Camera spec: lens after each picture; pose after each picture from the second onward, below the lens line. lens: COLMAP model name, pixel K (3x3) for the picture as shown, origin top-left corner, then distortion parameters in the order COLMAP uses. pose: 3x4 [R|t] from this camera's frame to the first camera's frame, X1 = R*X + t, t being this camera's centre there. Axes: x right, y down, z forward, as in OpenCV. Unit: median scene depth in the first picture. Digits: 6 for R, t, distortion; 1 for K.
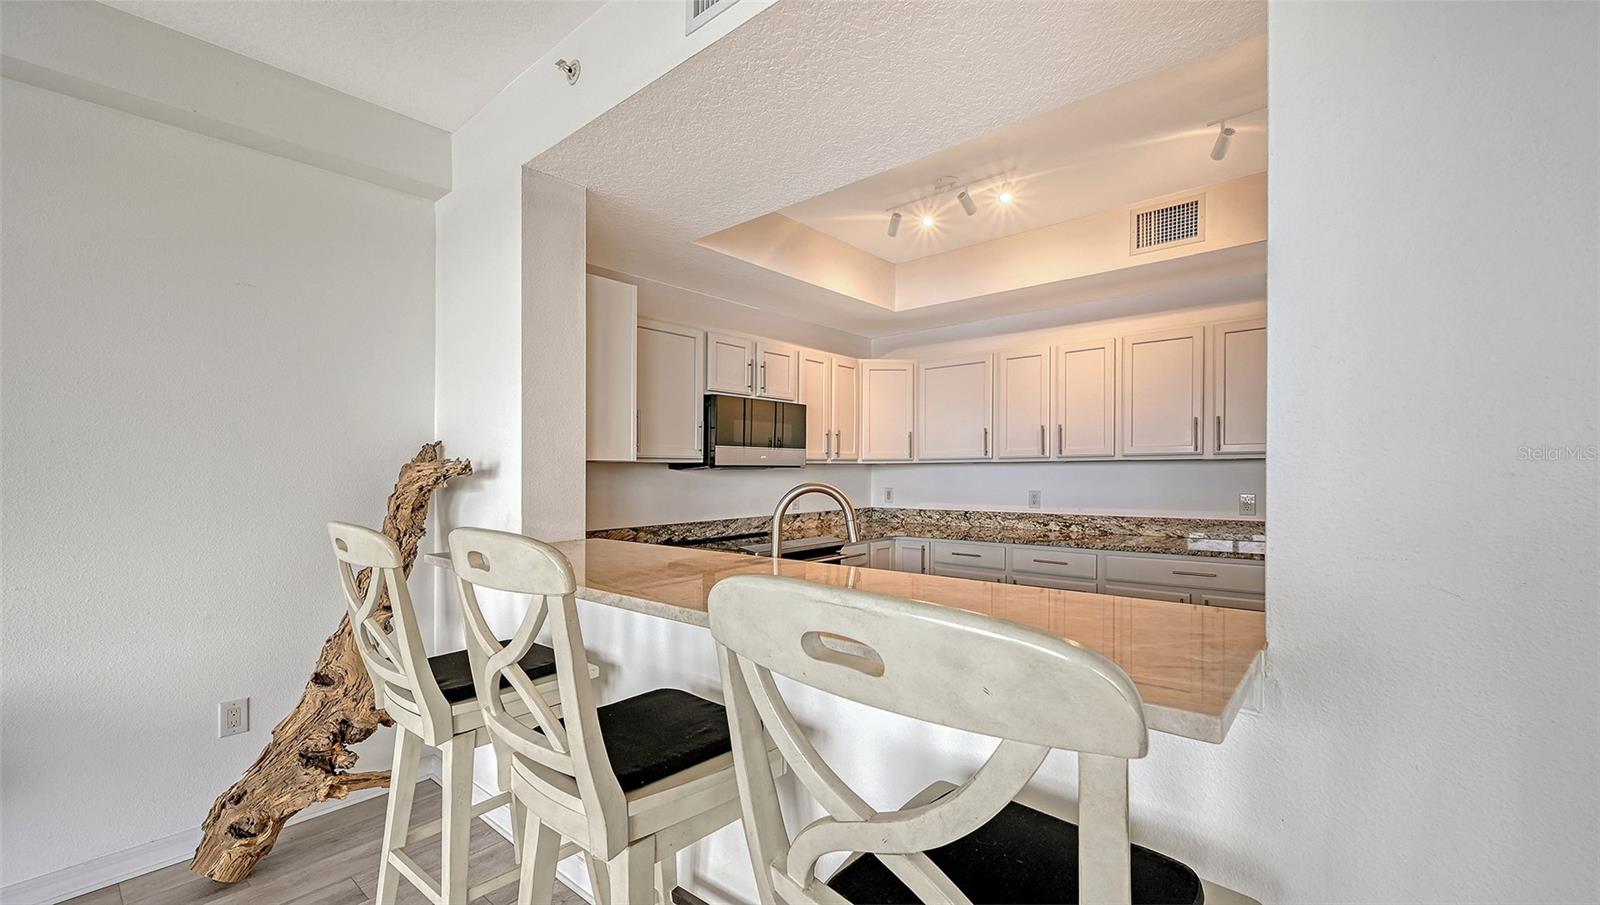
lens RADIAL K [[663.3, 0, 805.0], [0, 663.3, 468.6], [0, 0, 1]] dist [0.001350, 0.000024]
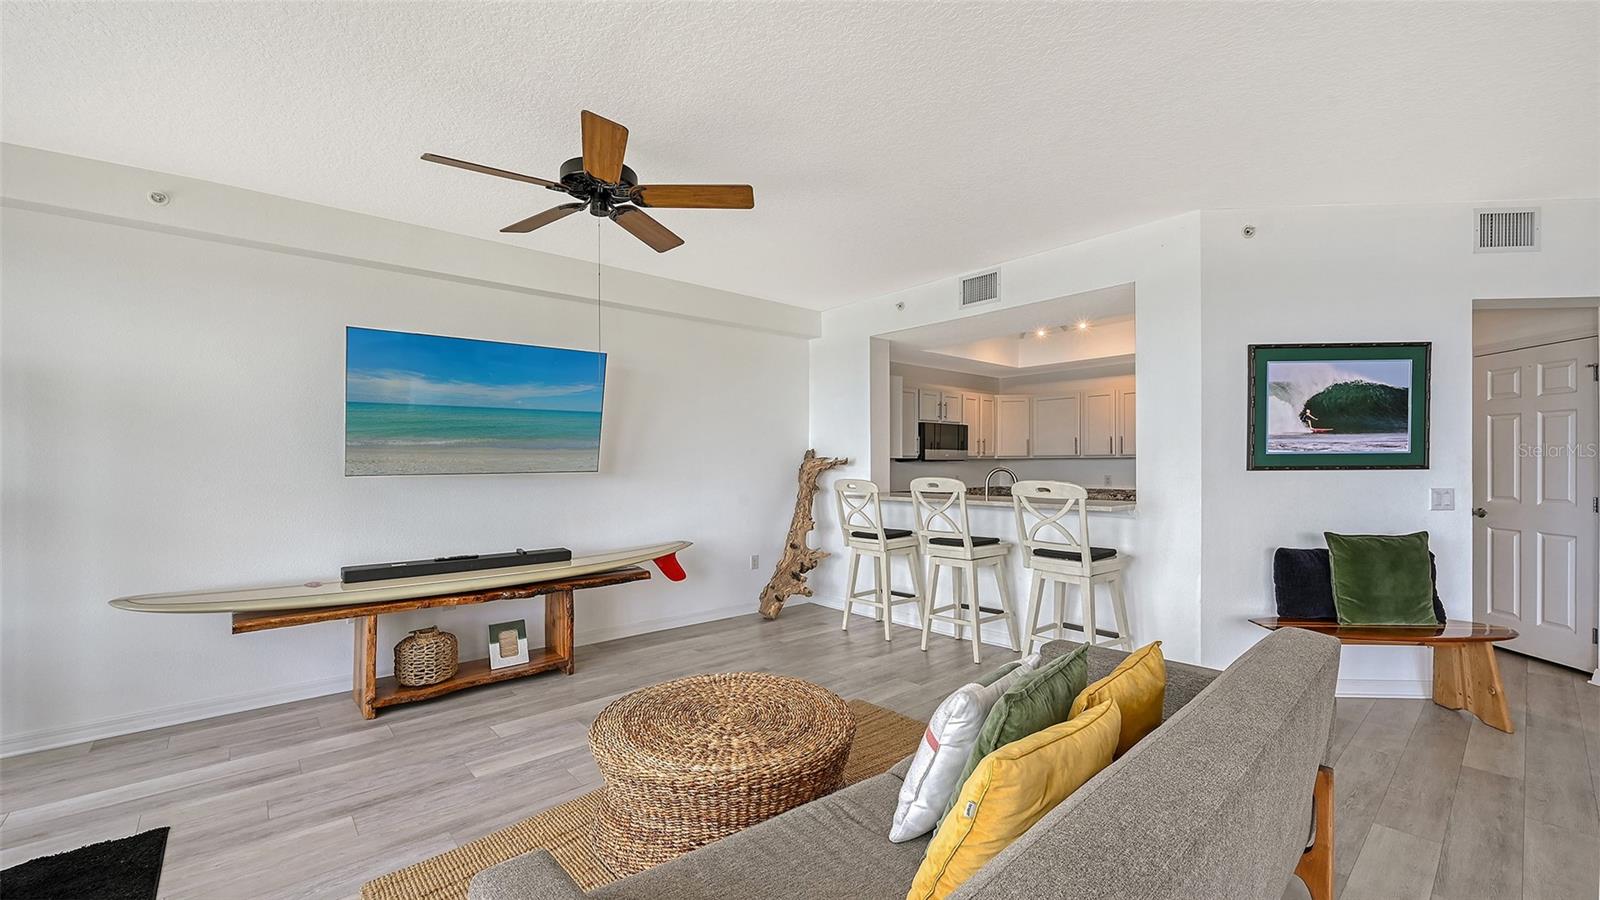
lens RADIAL K [[640.3, 0, 797.4], [0, 640.3, 449.8], [0, 0, 1]] dist [-0.003624, -0.000038]
pose [[0.988016, -0.003782, -0.154307, -0.190054], [0.000698, 0.999799, -0.020031, 0.002167], [0.154352, 0.019683, 0.987820, -0.770255]]
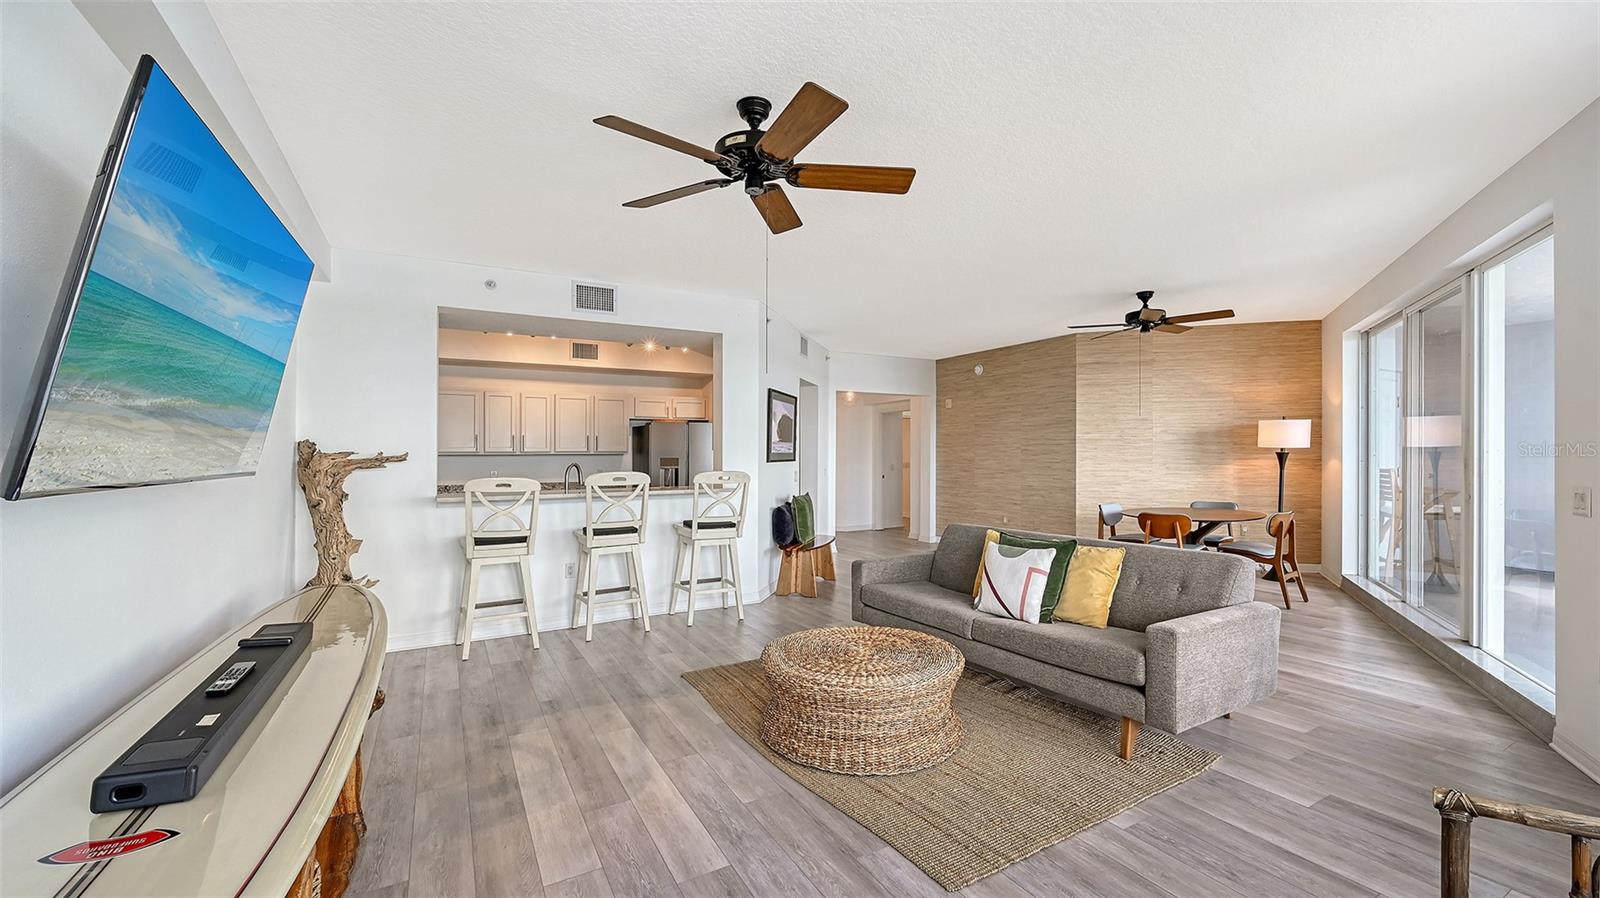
lens RADIAL K [[640.3, 0, 807.1], [0, 640.3, 453.8], [0, 0, 1]] dist [-0.003624, -0.000038]
pose [[0.345726, 0.001325, 0.938334, -1.064894], [0.002615, 0.999994, -0.002375, -0.002124], [-0.938332, 0.003275, 0.345721, -0.408097]]
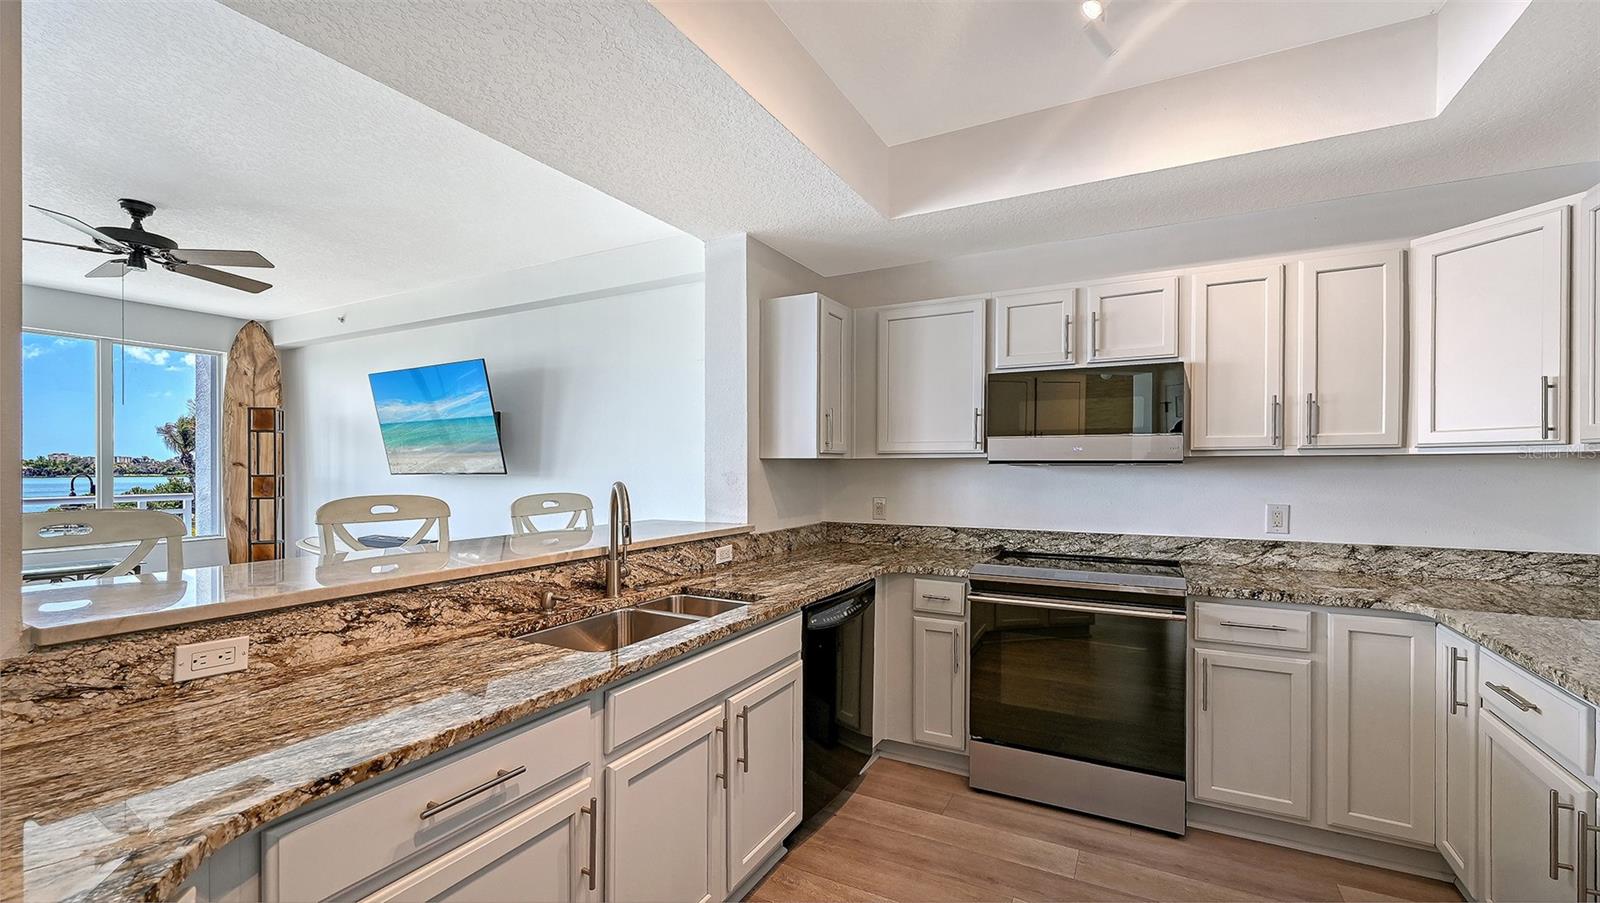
lens RADIAL K [[663.3, 0, 801.1], [0, 663.3, 454.7], [0, 0, 1]] dist [0.001350, 0.000024]
pose [[0.201377, -0.005378, -0.979499, 0.556132], [0.005095, 0.999977, -0.004443, -0.009142], [0.979500, -0.004096, 0.201400, 0.550262]]
